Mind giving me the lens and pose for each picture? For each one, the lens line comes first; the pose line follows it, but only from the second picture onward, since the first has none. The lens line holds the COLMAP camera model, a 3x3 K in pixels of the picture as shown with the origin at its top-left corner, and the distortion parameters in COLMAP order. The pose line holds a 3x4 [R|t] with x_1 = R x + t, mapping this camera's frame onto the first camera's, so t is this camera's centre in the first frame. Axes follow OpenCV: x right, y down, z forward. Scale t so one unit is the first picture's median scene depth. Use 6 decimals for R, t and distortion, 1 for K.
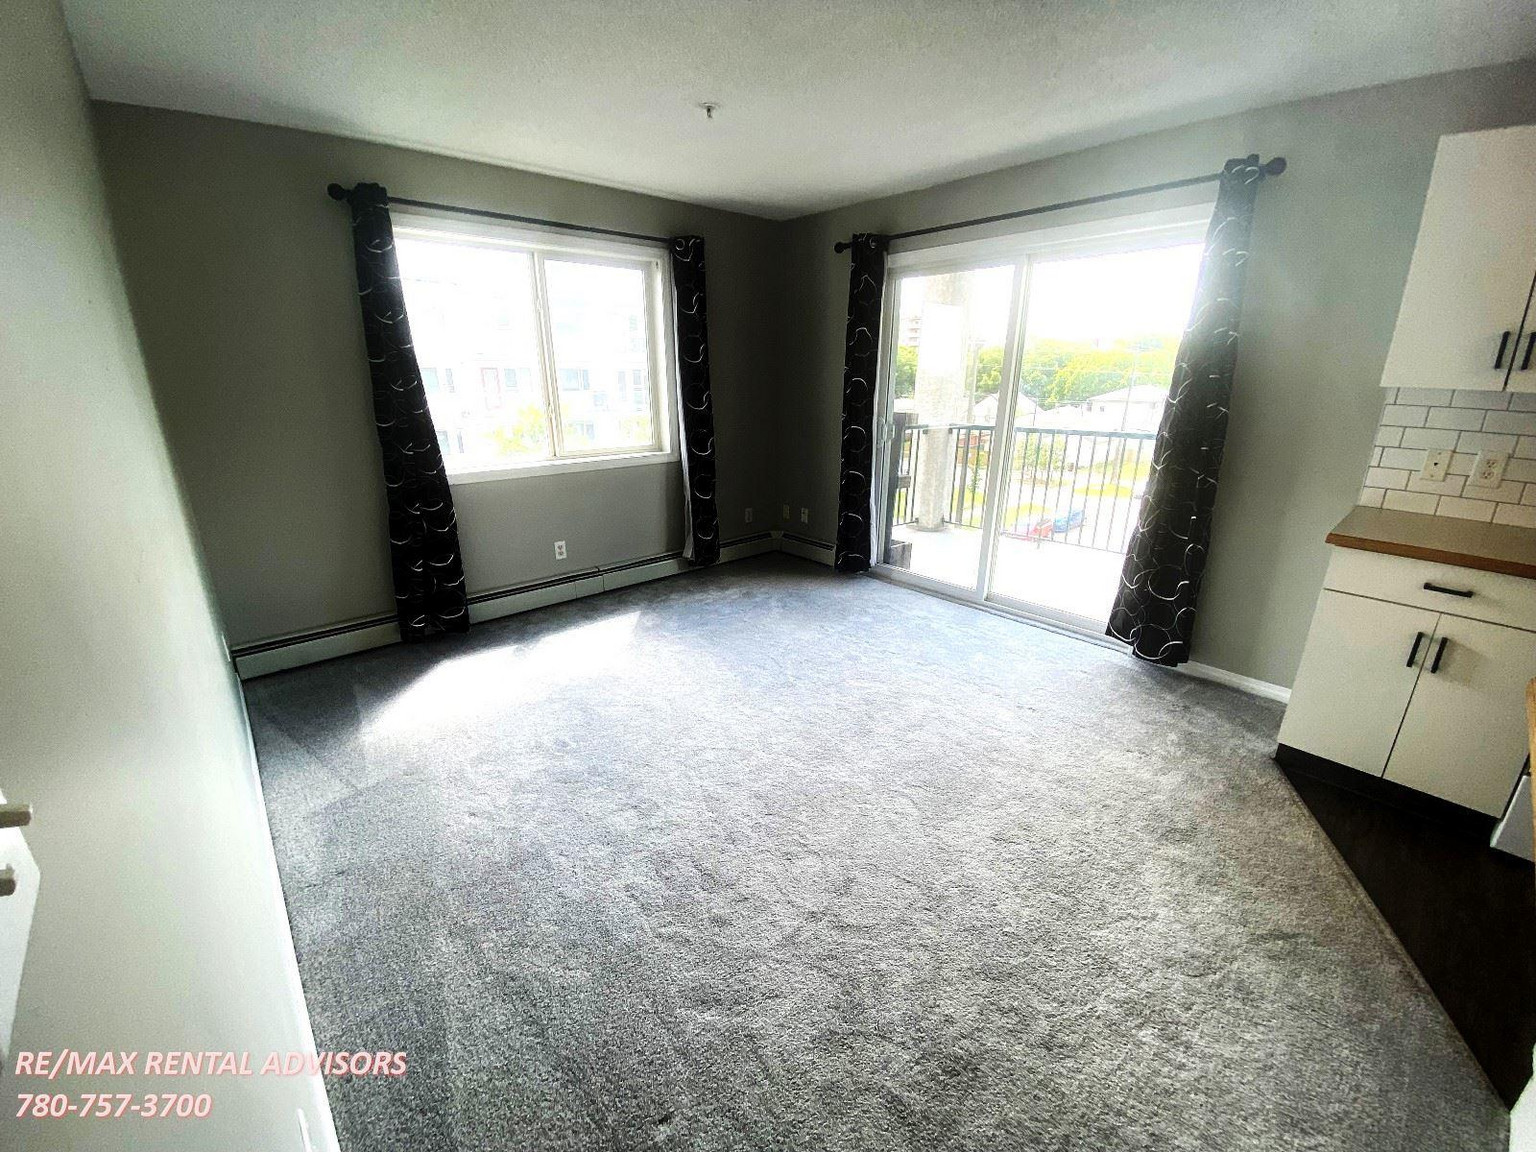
lens RADIAL K [[631.8, 0, 768.0], [0, 631.8, 576.0], [0, 0, 1]] dist [-0.000070, -0.015316]
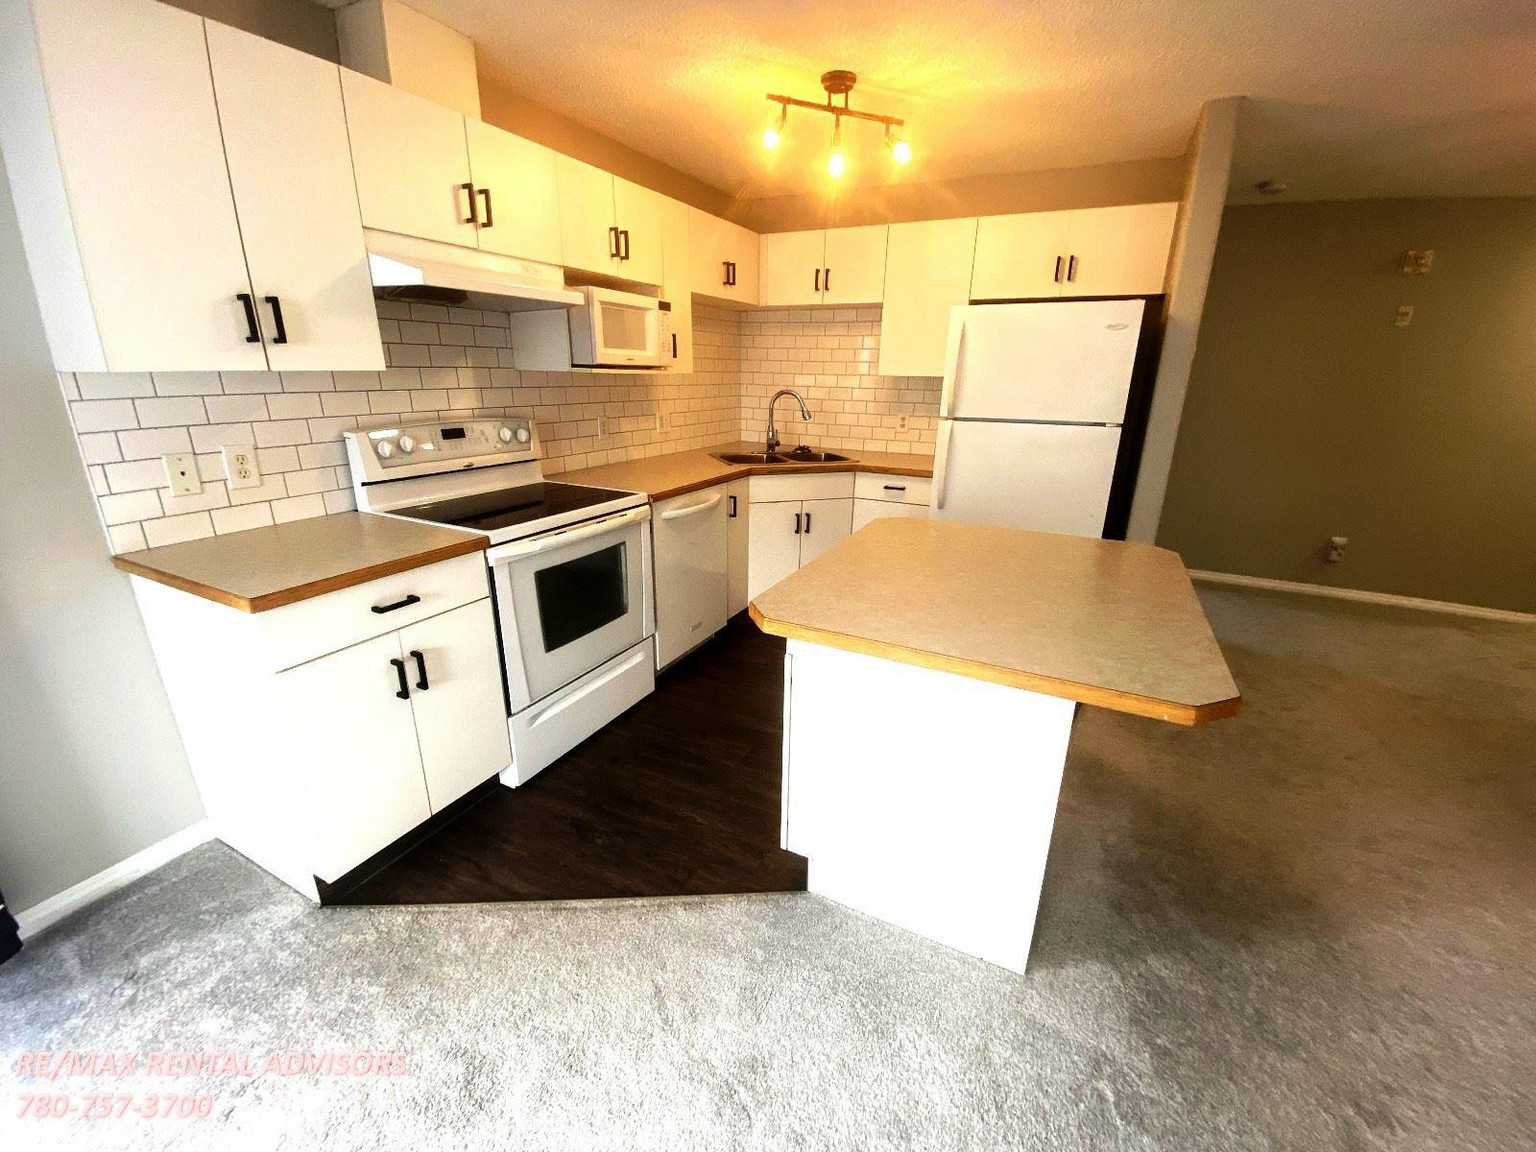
lens RADIAL K [[621.1, 0, 768.0], [0, 621.1, 576.0], [0, 0, 1]] dist [0.018770, -0.020030]
pose [[-0.370129, -0.297659, 0.880002, 0.120294], [0.274358, 0.869999, 0.409671, -0.185357], [-0.887543, 0.393066, -0.240347, 0.595351]]
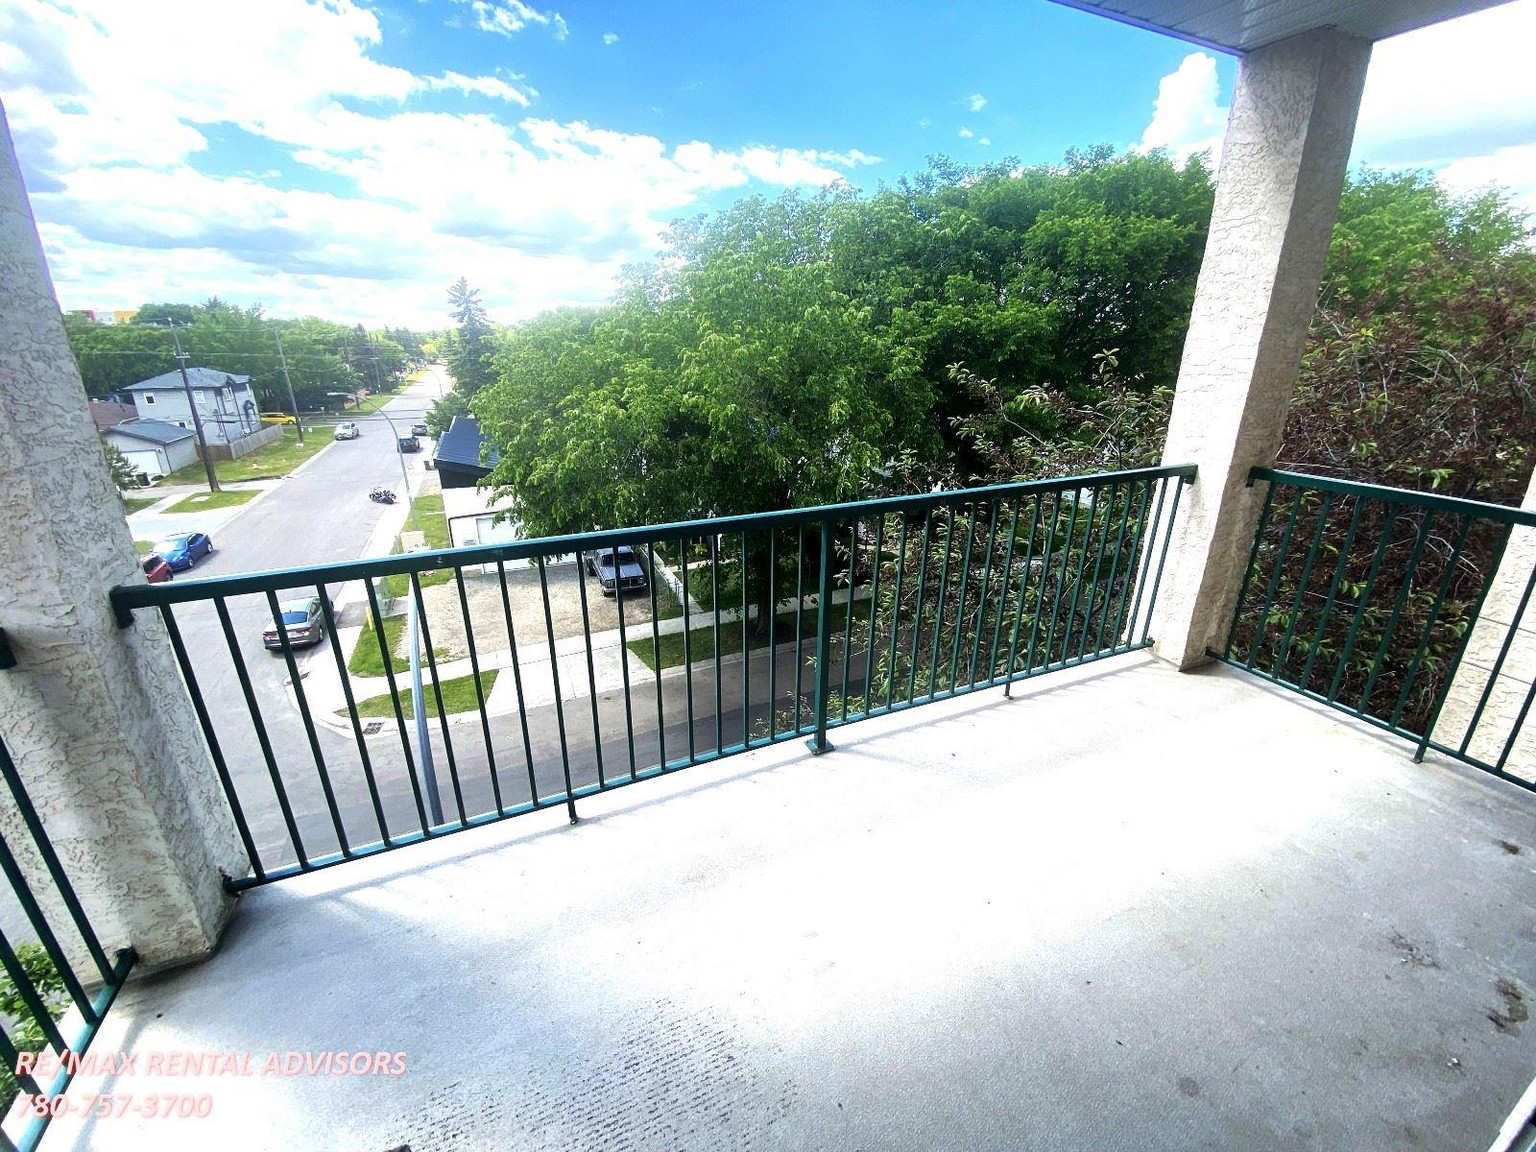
lens RADIAL K [[621.1, 0, 768.0], [0, 621.1, 576.0], [0, 0, 1]] dist [0.018770, -0.020030]
pose [[0.293563, -0.332818, 0.896132, 0.450299], [0.295179, 0.923185, 0.246168, -0.720196], [-0.909225, 0.192253, 0.369254, 2.068081]]
